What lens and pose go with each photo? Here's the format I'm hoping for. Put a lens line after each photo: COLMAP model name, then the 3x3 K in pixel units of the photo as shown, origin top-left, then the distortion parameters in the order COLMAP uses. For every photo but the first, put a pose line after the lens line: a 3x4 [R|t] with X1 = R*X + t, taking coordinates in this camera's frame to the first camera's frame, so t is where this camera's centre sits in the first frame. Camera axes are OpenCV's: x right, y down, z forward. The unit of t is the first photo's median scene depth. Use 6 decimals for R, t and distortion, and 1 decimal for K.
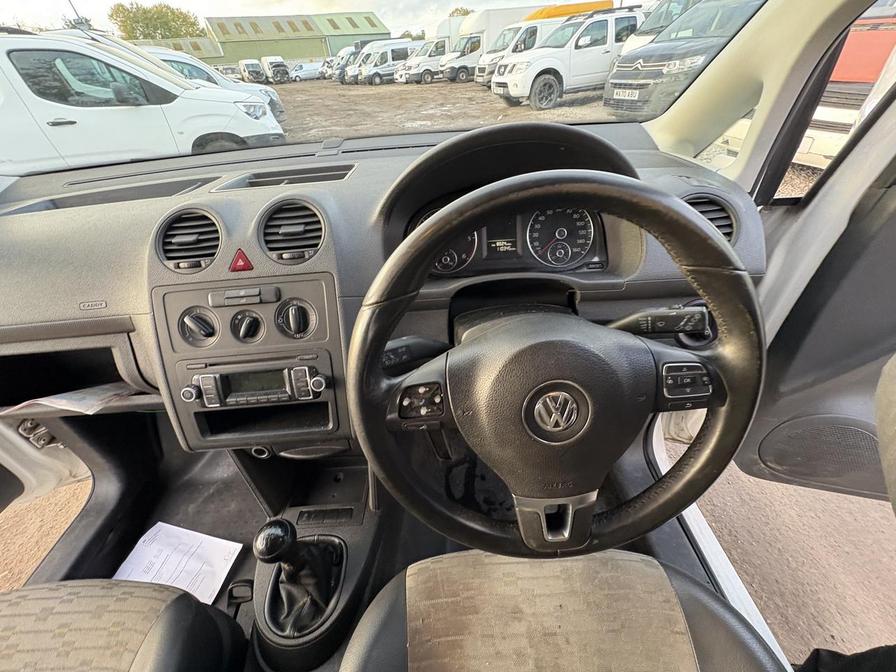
lens RADIAL K [[357.5, 0, 449.0], [0, 357.5, 335.7], [0, 0, 1]] dist [-0.000552, 0.000129]
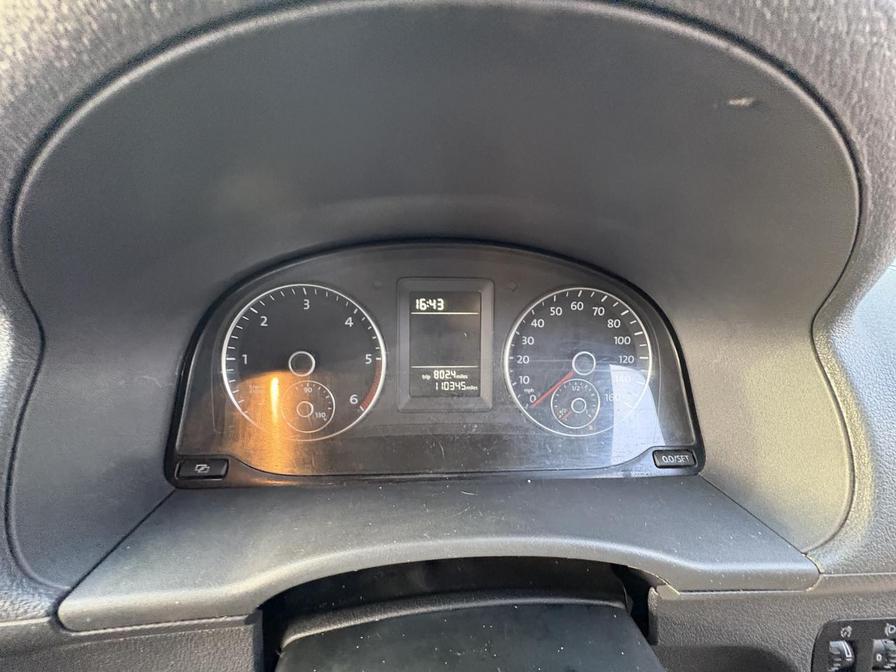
lens RADIAL K [[357.5, 0, 446.1], [0, 357.5, 336.3], [0, 0, 1]] dist [-0.000552, 0.000129]
pose [[0.990384, 0.054101, 0.127328, 0.087166], [-0.036709, 0.990141, -0.135181, -0.233022], [-0.133386, 0.129207, 0.982606, 0.549553]]
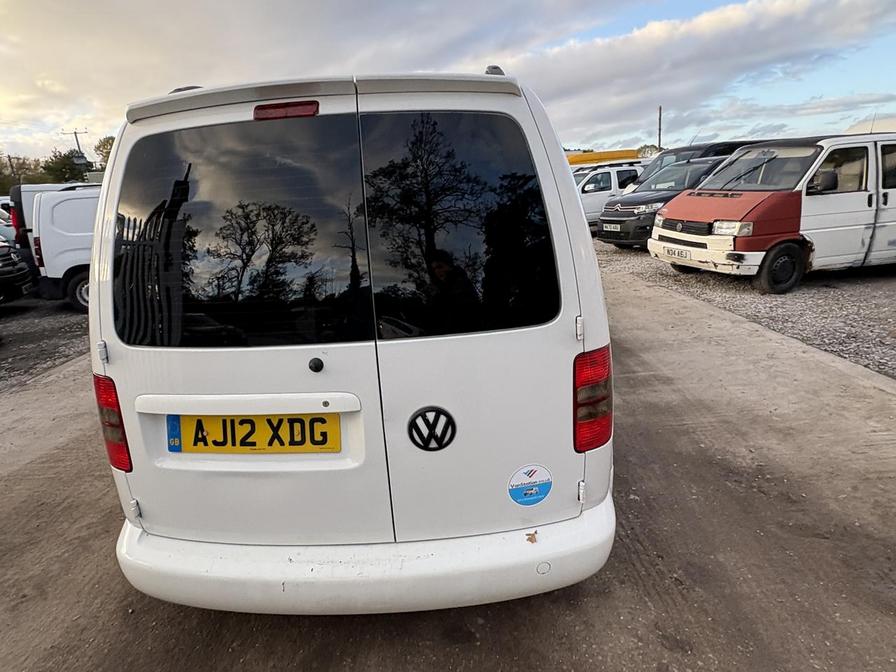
lens RADIAL K [[536.5, 0, 441.1], [0, 536.5, 337.8], [0, 0, 1]] dist [0.003565, 0.000803]
pose [[0.998373, 0.026618, -0.050430, 0.201396], [-0.043884, 0.923368, -0.381399, 3.460825], [0.036413, 0.382991, 0.923034, -4.963600]]
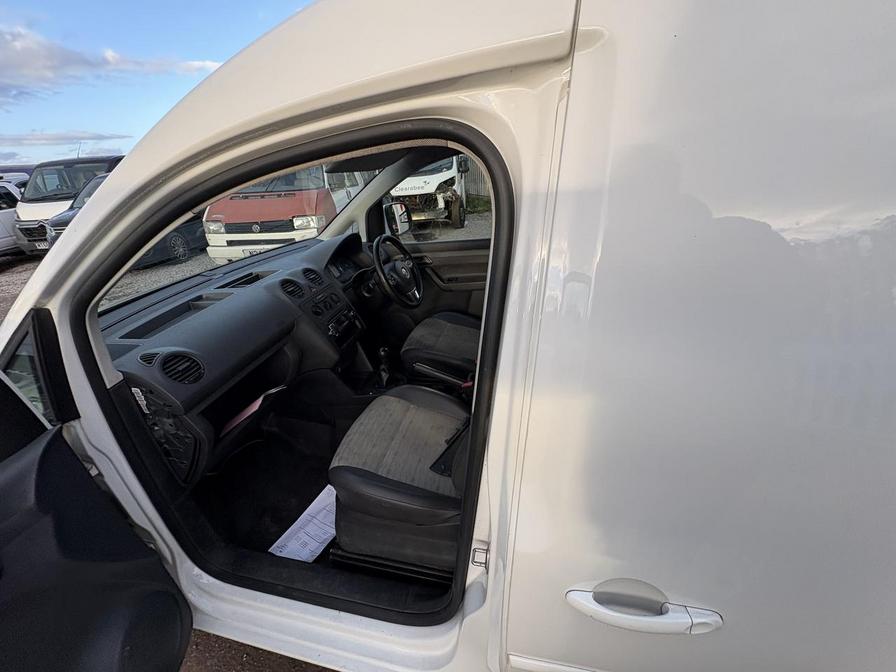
lens RADIAL K [[357.5, 0, 451.6], [0, 357.5, 336.7], [0, 0, 1]] dist [-0.000552, 0.000129]
pose [[0.252345, -0.385607, 0.887485, -2.306462], [0.641697, 0.753167, 0.144789, 0.339957], [-0.724256, 0.532960, 0.437501, -0.743440]]
